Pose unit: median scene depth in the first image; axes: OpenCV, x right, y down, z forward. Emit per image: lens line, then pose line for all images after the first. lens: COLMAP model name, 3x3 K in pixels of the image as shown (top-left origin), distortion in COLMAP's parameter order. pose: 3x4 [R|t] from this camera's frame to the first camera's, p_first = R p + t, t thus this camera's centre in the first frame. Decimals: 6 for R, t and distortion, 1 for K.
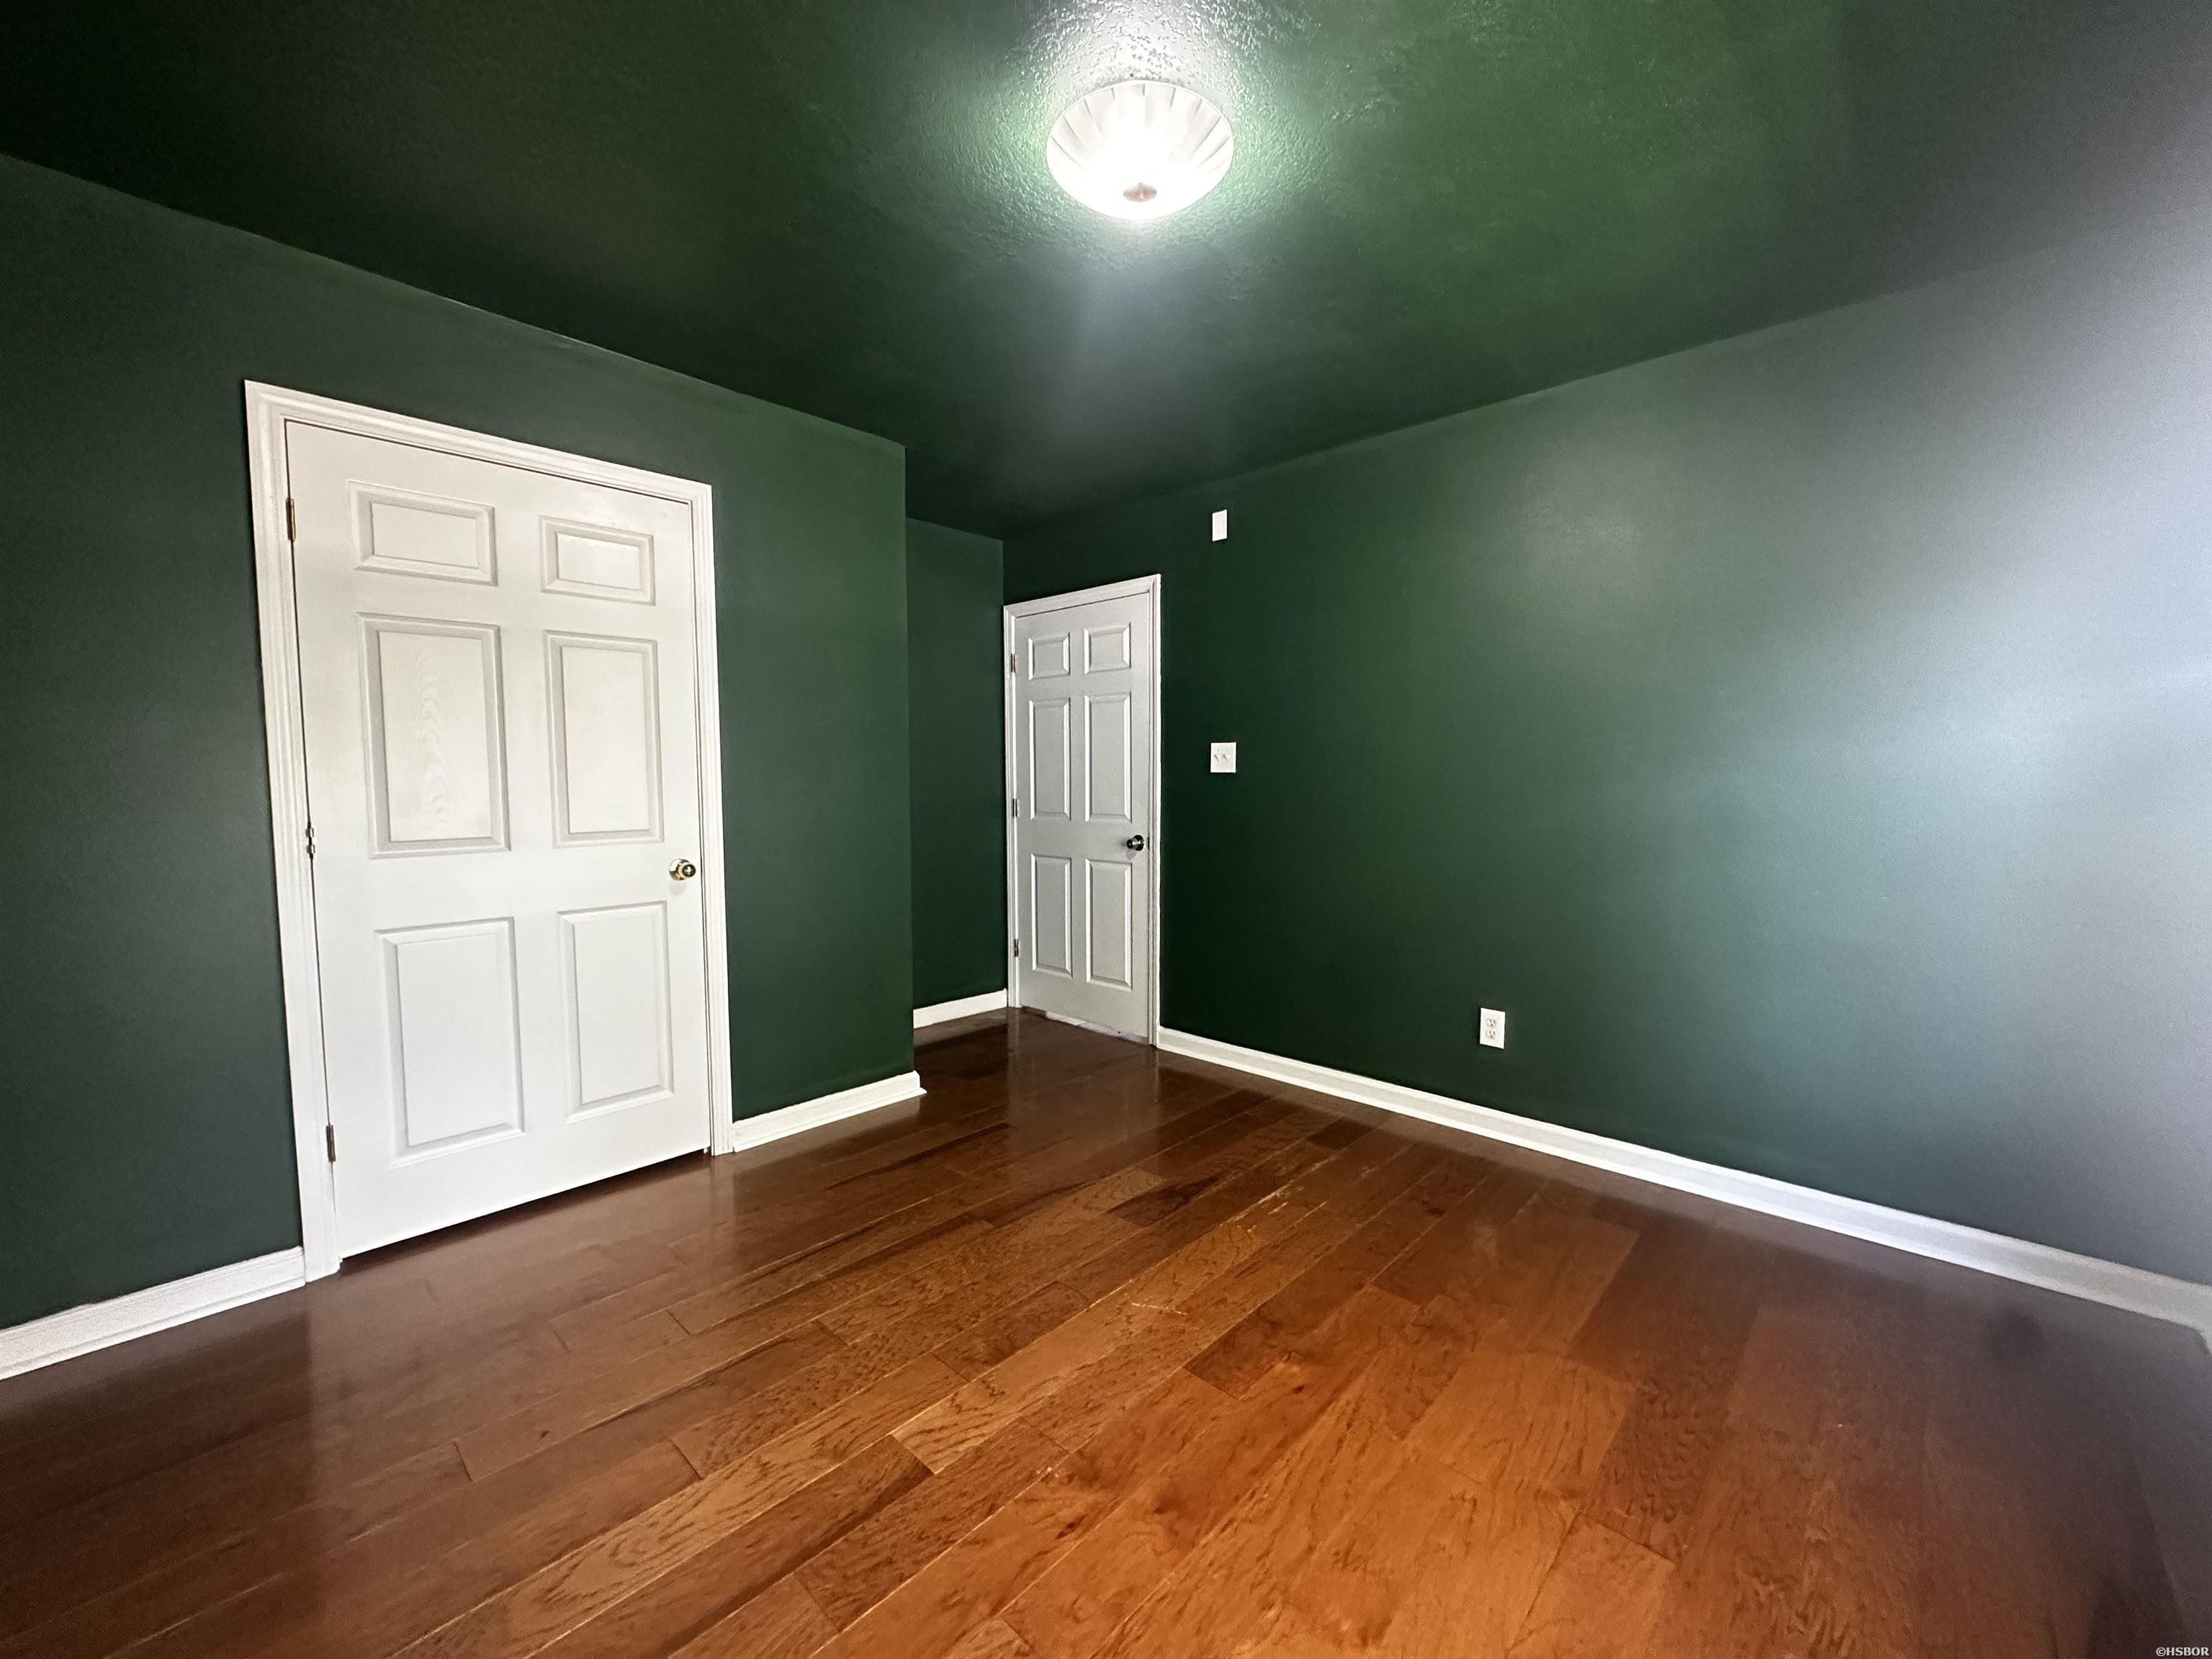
lens RADIAL K [[882.5, 0, 1115.7], [0, 882.5, 835.4], [0, 0, 1]] dist [-0.008730, -0.000372]
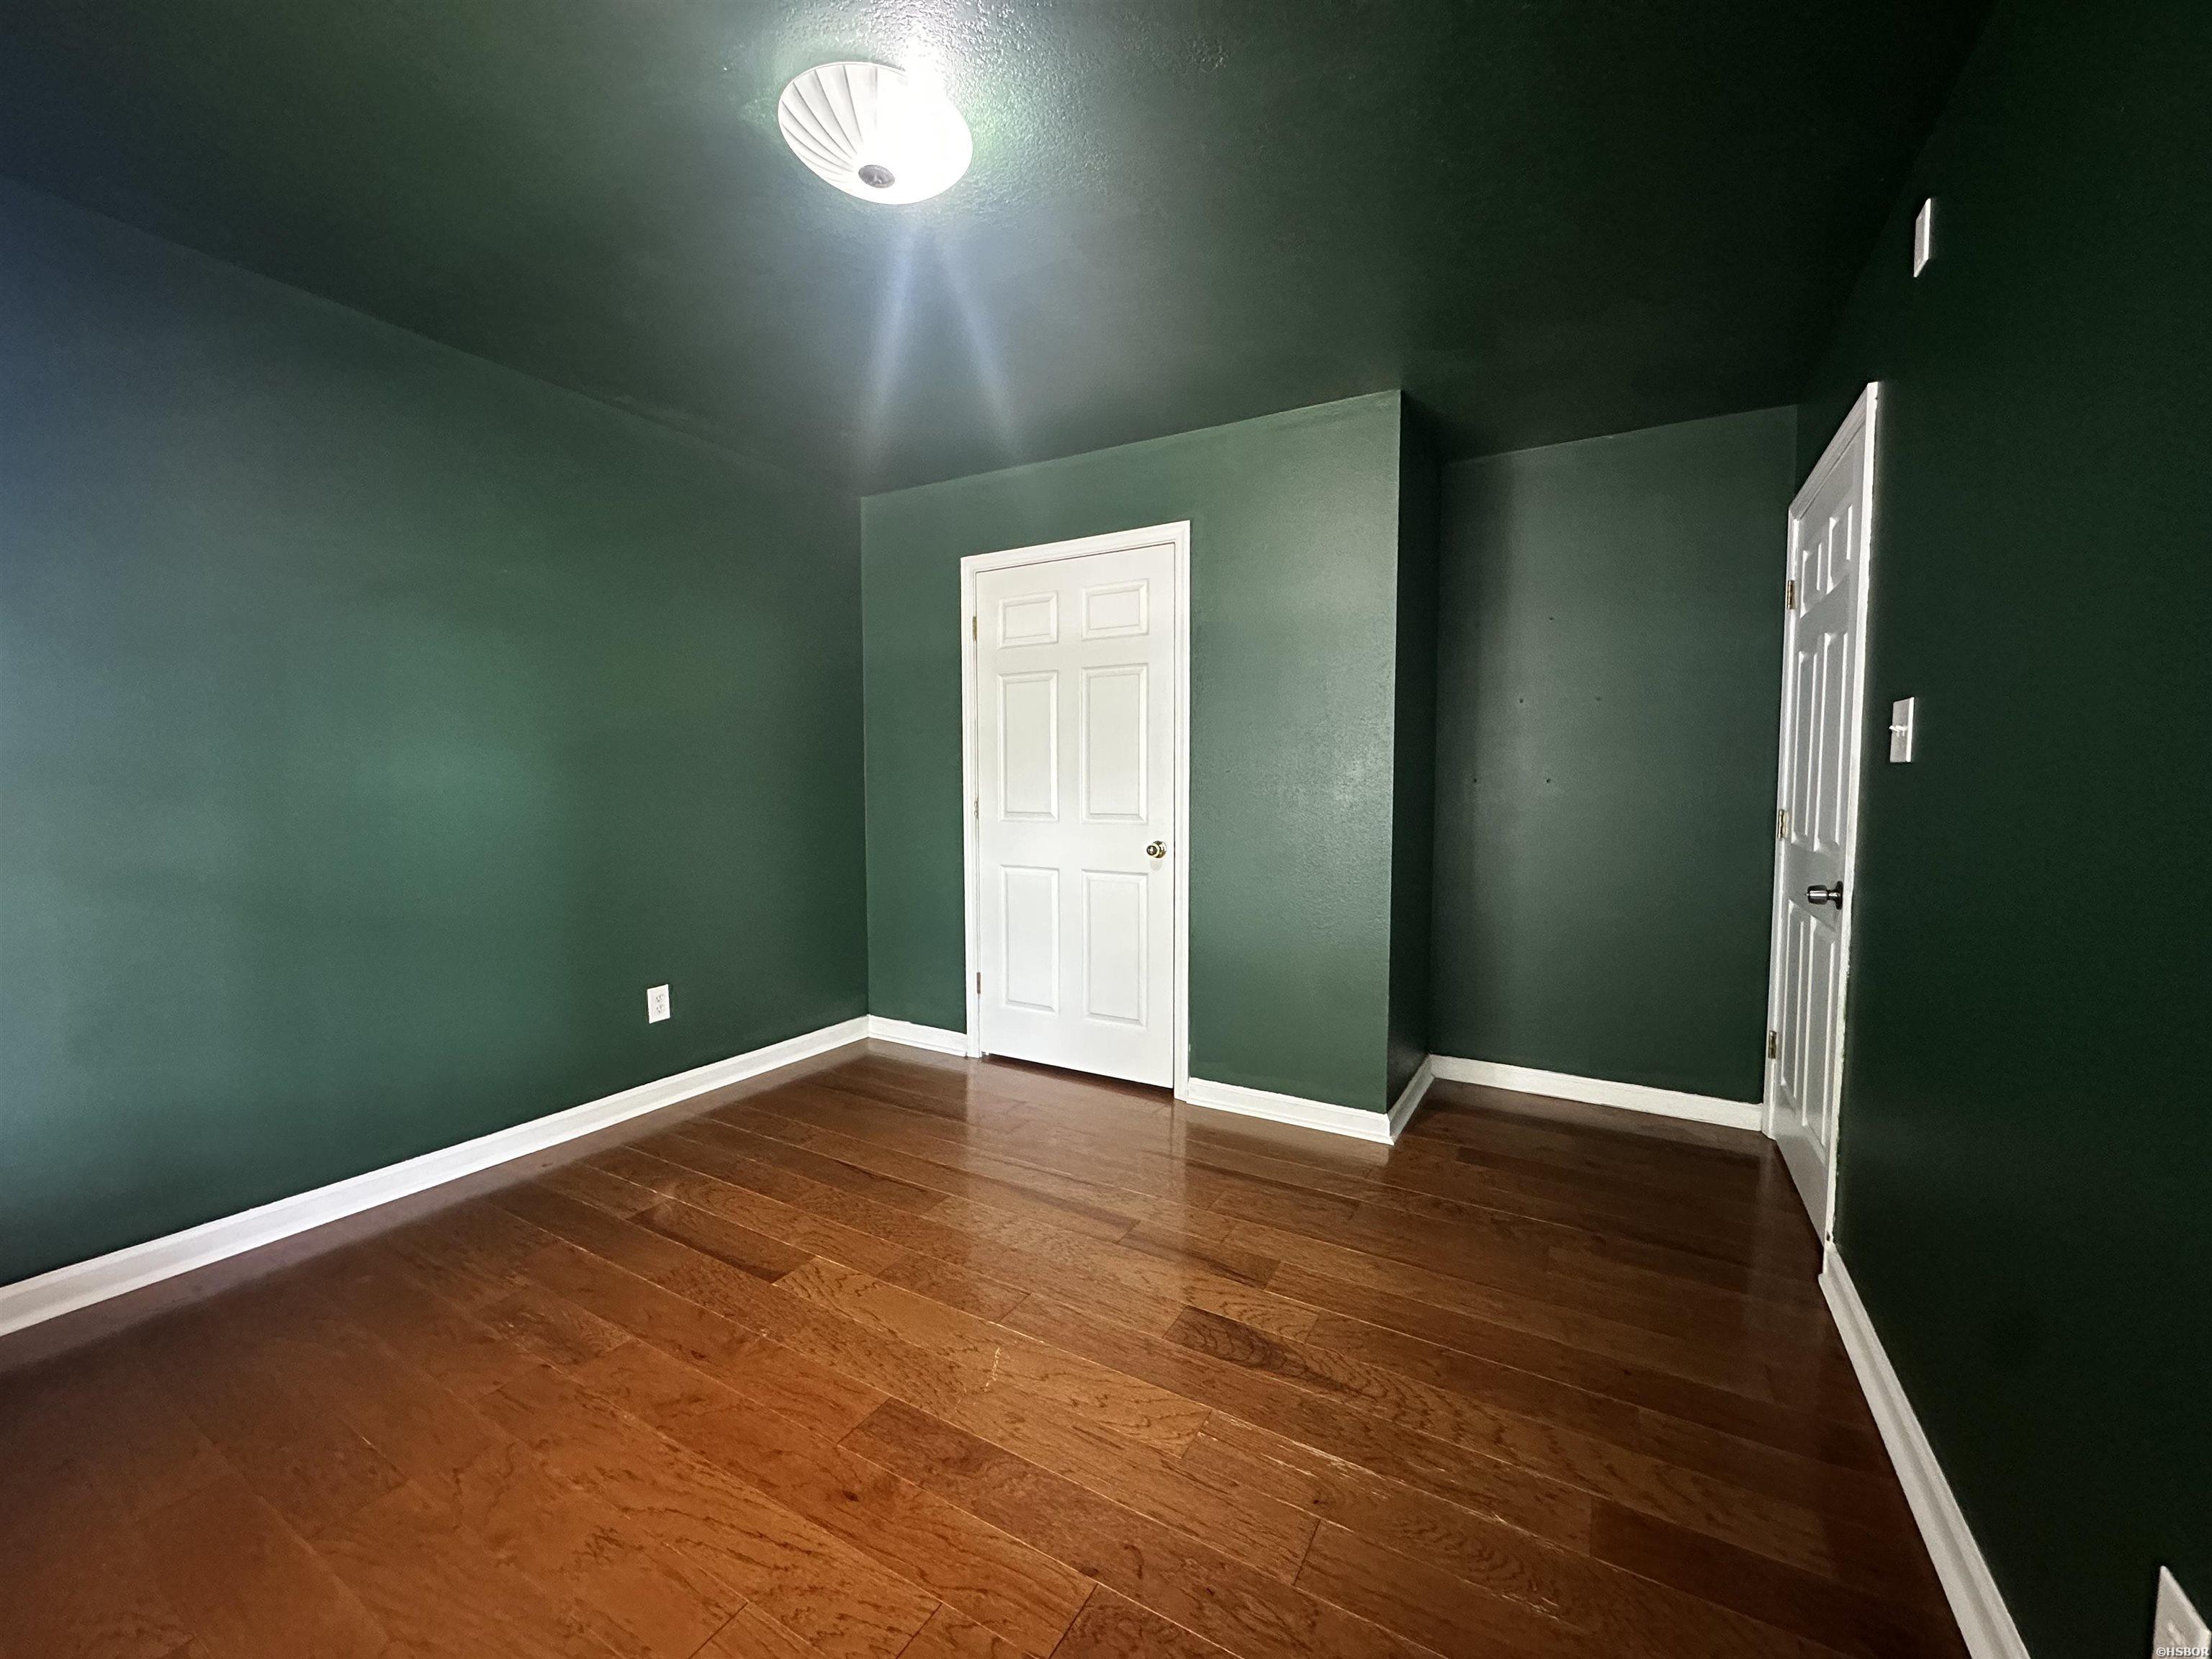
lens RADIAL K [[882.5, 0, 1098.7], [0, 882.5, 832.1], [0, 0, 1]] dist [-0.008730, -0.000372]
pose [[0.221996, 0.060384, -0.973176, 0.699787], [-0.071733, 0.996387, 0.045461, -0.035452], [0.972405, 0.059717, 0.225526, 0.679946]]
